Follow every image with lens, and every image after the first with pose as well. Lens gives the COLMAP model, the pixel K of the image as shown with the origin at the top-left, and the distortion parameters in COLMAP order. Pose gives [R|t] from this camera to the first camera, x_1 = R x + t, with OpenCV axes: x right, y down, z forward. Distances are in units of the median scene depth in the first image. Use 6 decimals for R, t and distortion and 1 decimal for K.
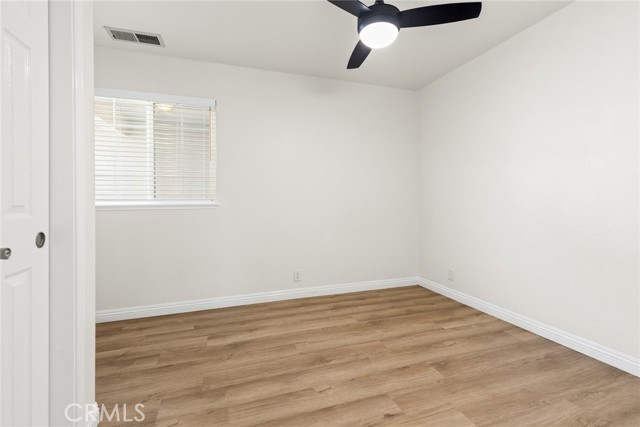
lens RADIAL K [[284.0, 0, 321.0], [0, 284.0, 201.8], [0, 0, 1]] dist [0.004141, 0.000045]
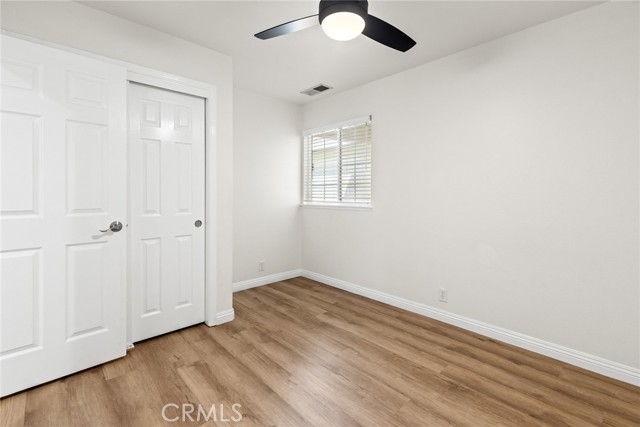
lens RADIAL K [[284.0, 0, 319.6], [0, 284.0, 197.2], [0, 0, 1]] dist [0.004141, 0.000045]
pose [[0.434457, 0.019396, -0.900484, 0.678057], [-0.008013, 0.999812, 0.017669, -0.058998], [0.900657, -0.000461, 0.434531, 0.387340]]
